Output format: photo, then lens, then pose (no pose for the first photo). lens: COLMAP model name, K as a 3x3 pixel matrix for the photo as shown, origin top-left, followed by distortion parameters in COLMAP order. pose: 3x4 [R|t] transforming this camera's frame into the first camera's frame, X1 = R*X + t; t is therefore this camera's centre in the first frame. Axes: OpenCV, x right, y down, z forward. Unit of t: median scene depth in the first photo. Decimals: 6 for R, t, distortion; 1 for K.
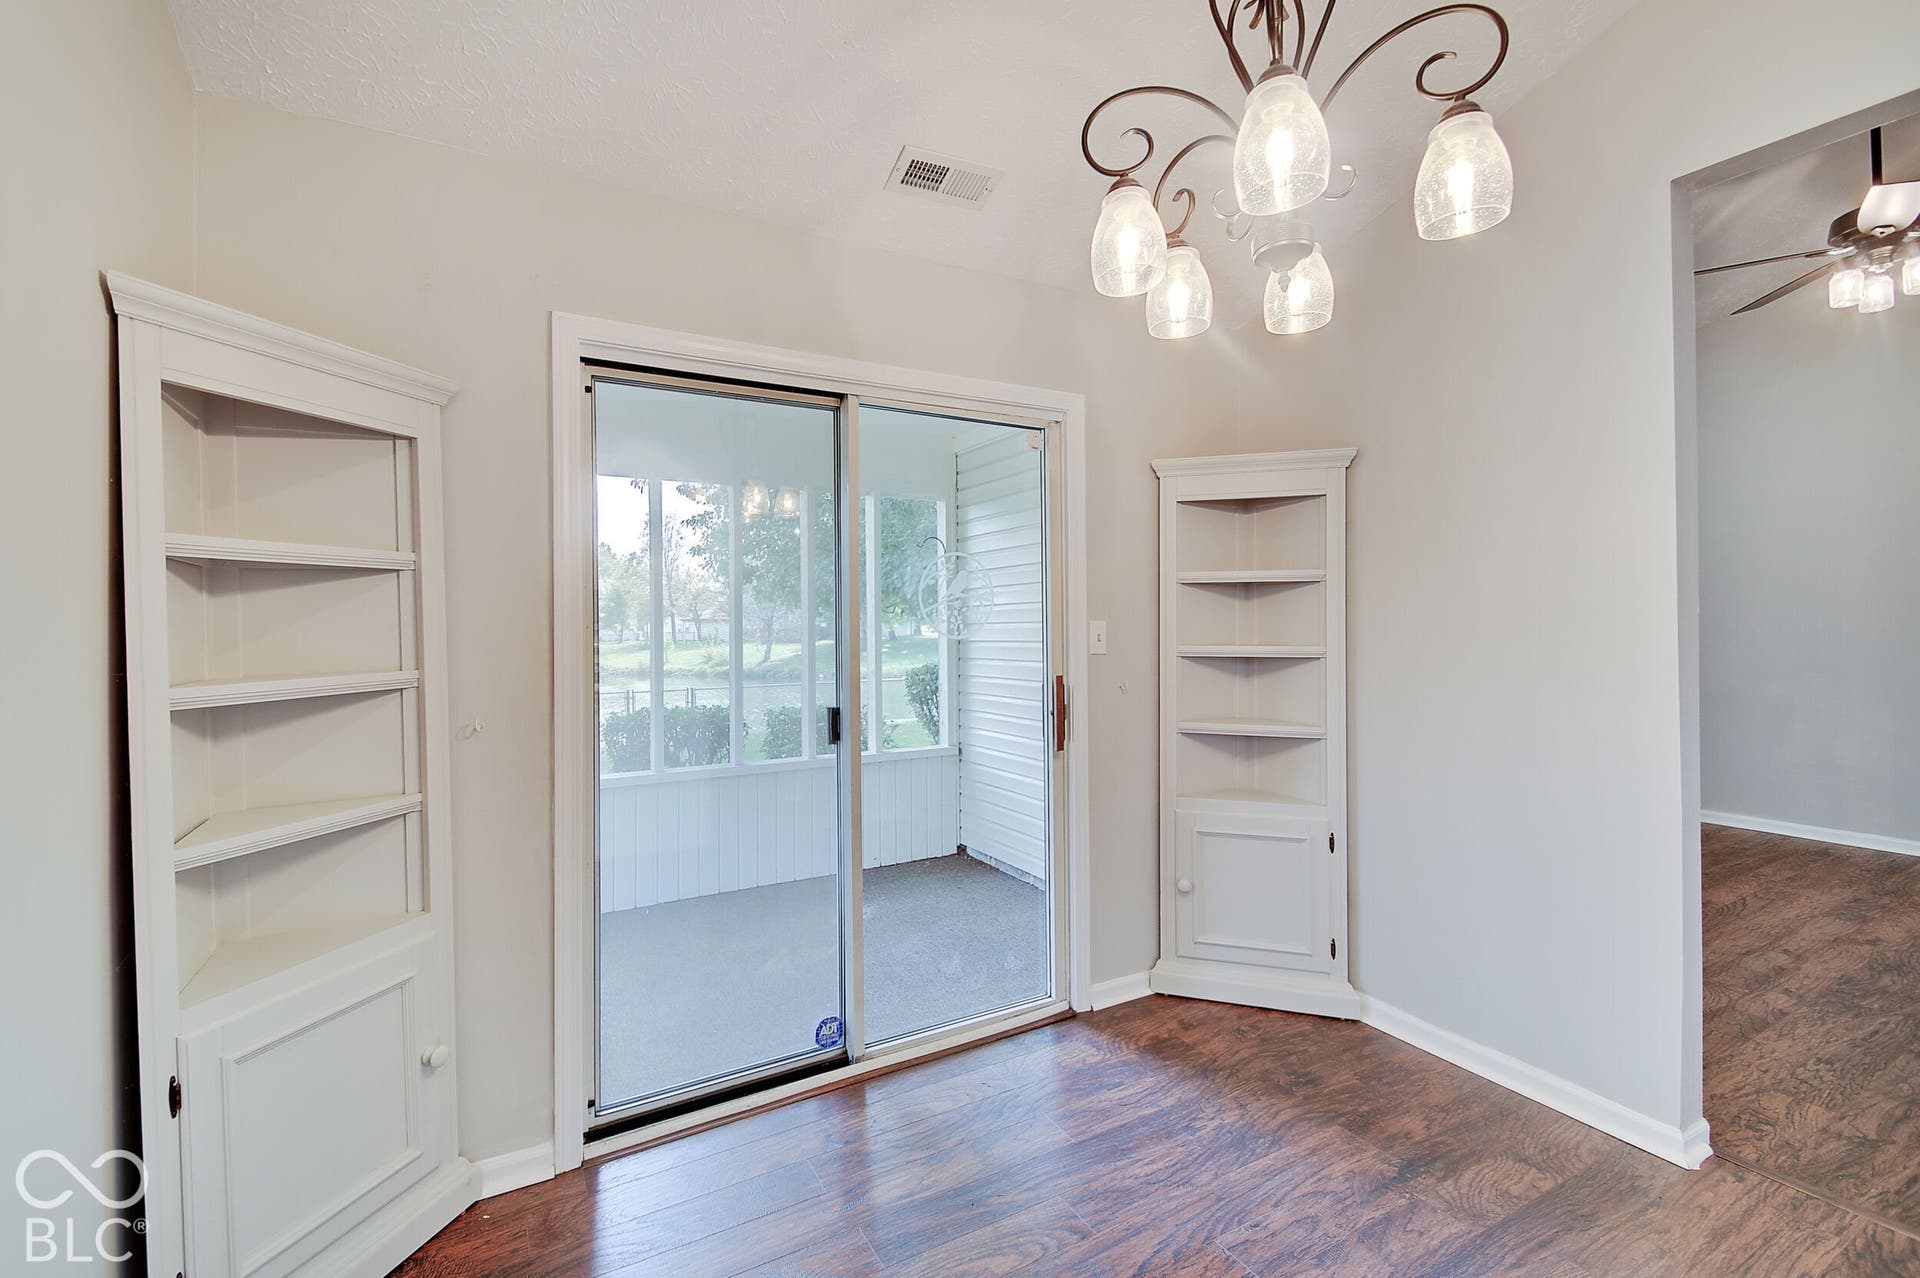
lens RADIAL K [[827.1, 0, 958.3], [0, 827.1, 638.8], [0, 0, 1]] dist [-0.002360, -0.000954]
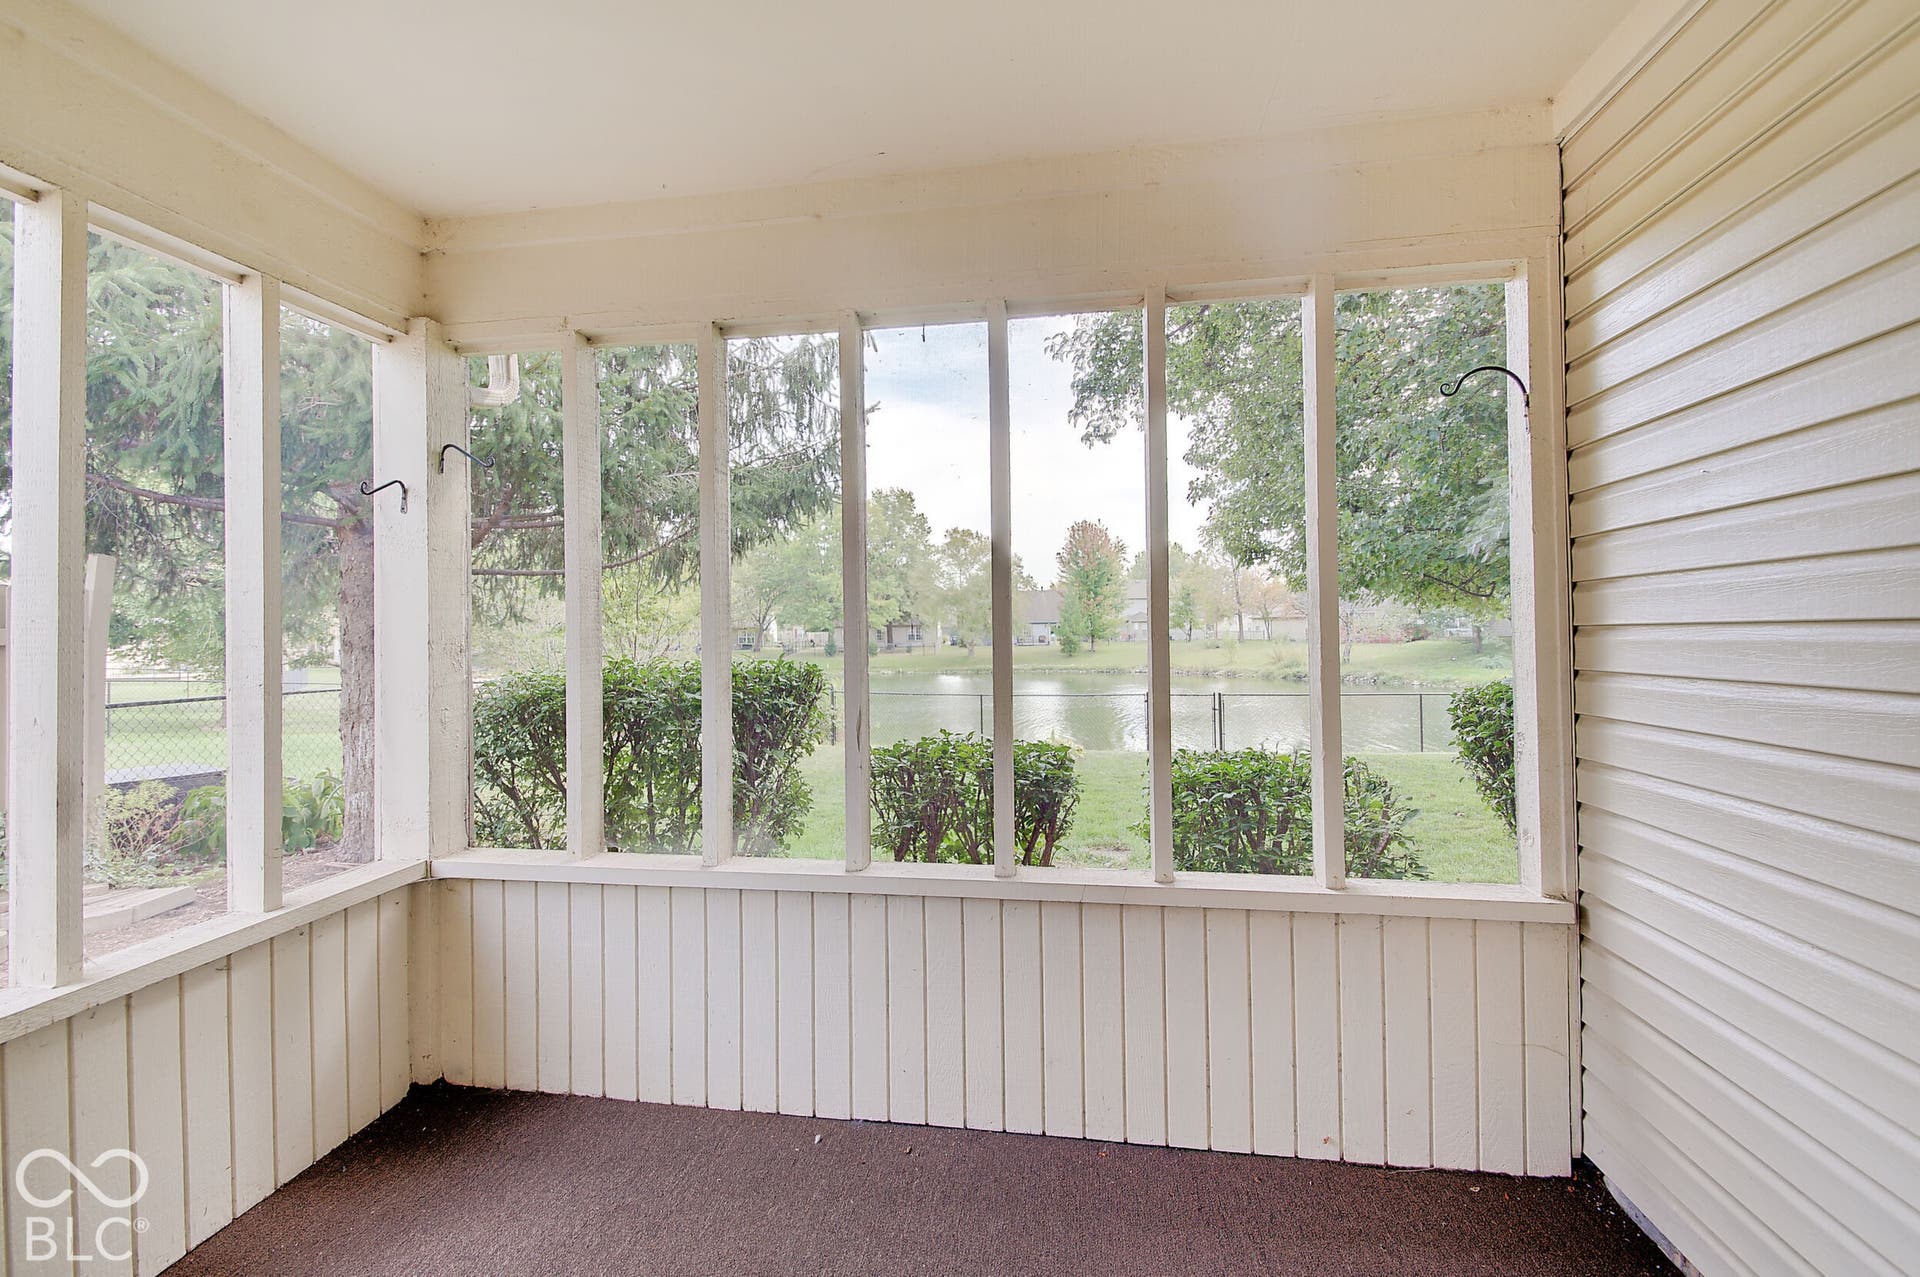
lens RADIAL K [[827.1, 0, 956.6], [0, 827.1, 634.4], [0, 0, 1]] dist [-0.002360, -0.000954]
pose [[0.774669, -0.007317, -0.632324, 0.020571], [0.003825, 0.999969, -0.006885, 0.007962], [0.632355, 0.002915, 0.774673, 0.516973]]
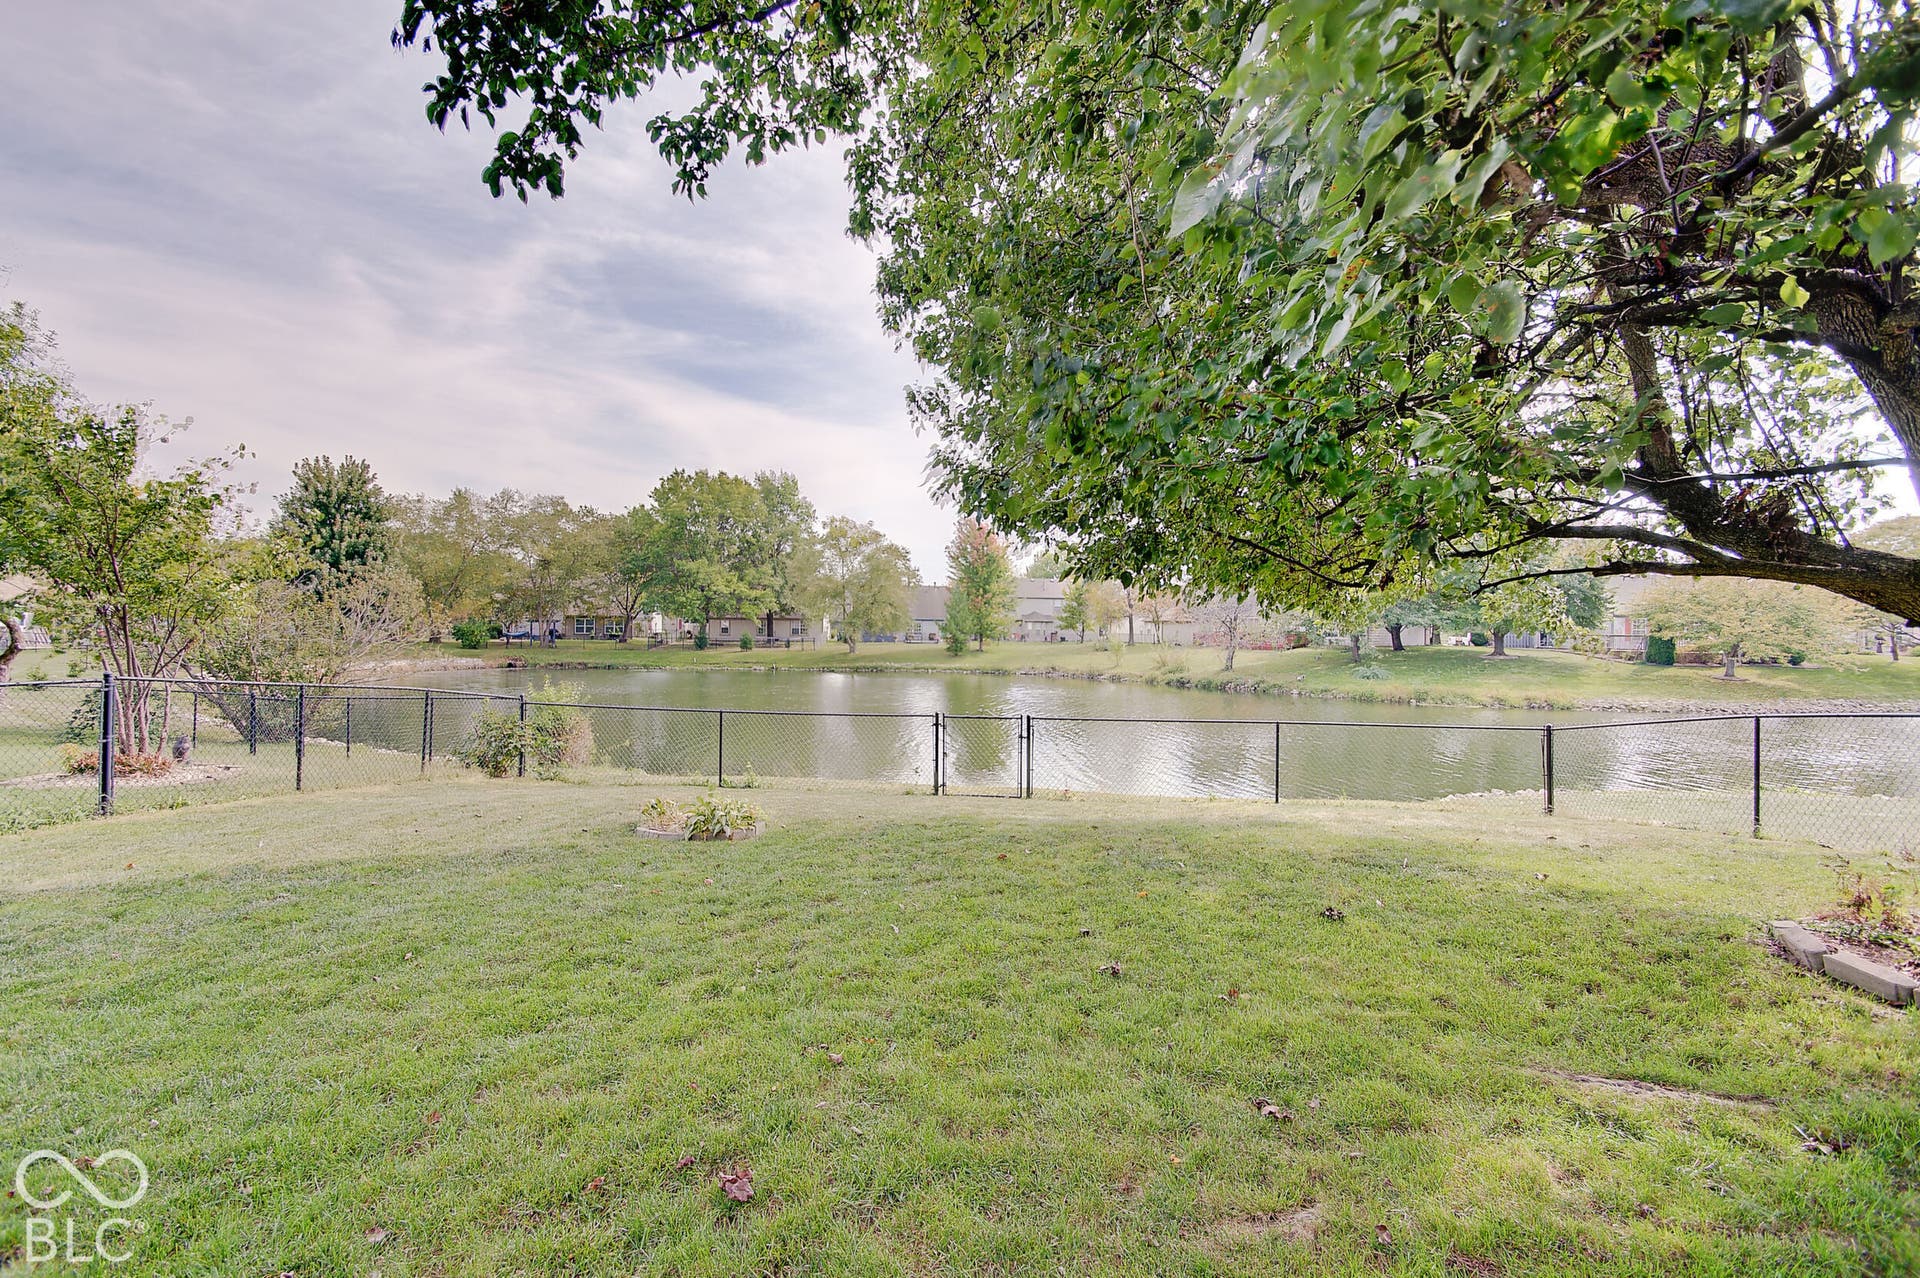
lens RADIAL K [[827.1, 0, 962.7], [0, 827.1, 632.5], [0, 0, 1]] dist [-0.002360, -0.000954]
pose [[0.842928, 0.015374, -0.537806, -0.023054], [-0.021973, 0.999741, -0.005860, 0.000628], [0.537577, 0.016757, 0.843048, 0.943674]]
